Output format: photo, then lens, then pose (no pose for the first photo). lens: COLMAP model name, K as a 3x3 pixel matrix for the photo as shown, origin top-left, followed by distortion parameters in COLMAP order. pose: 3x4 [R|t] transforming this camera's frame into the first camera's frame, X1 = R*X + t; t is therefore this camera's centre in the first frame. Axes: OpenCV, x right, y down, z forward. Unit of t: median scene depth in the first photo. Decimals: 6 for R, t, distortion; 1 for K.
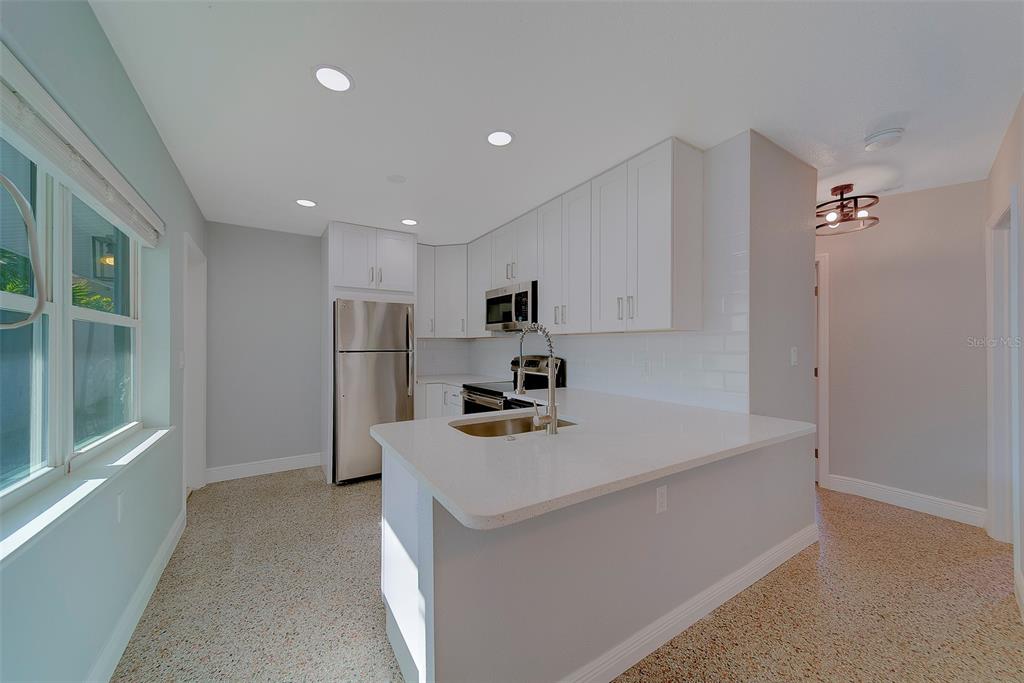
lens RADIAL K [[363.6, 0, 508.9], [0, 363.6, 343.7], [0, 0, 1]] dist [0.001321, 0.000067]
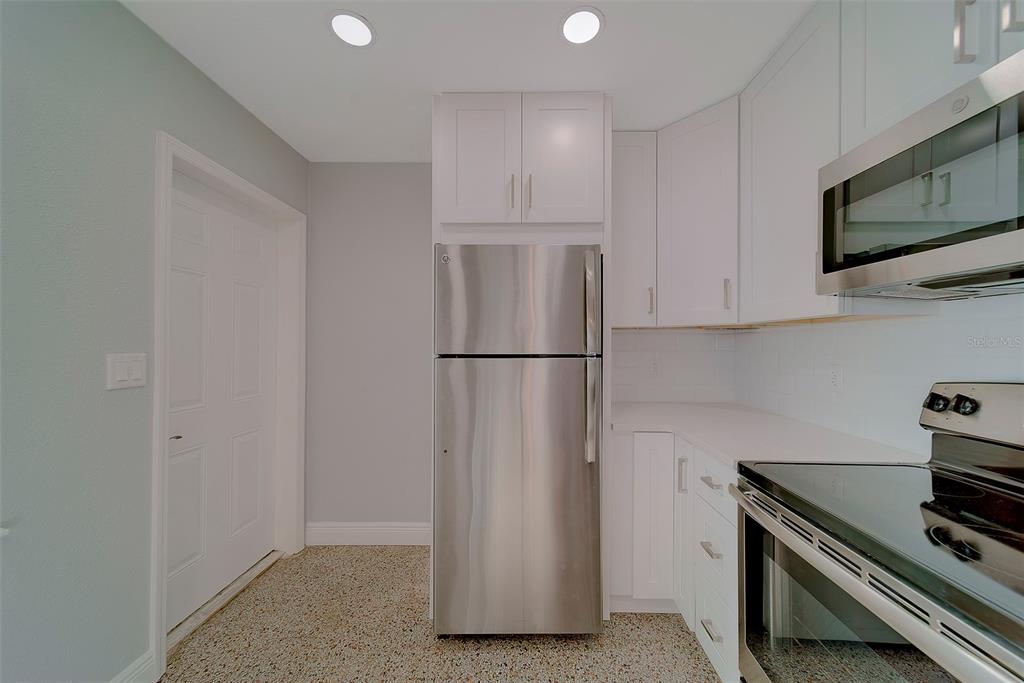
lens RADIAL K [[399.6, 0, 512.0], [0, 399.6, 341.5], [0, 0, 1]] dist [-0.000684, -0.000069]
pose [[0.836574, -0.001951, -0.547850, -0.094675], [0.003040, 0.999995, 0.001080, 0.002924], [0.547845, -0.002569, 0.836576, 0.564654]]
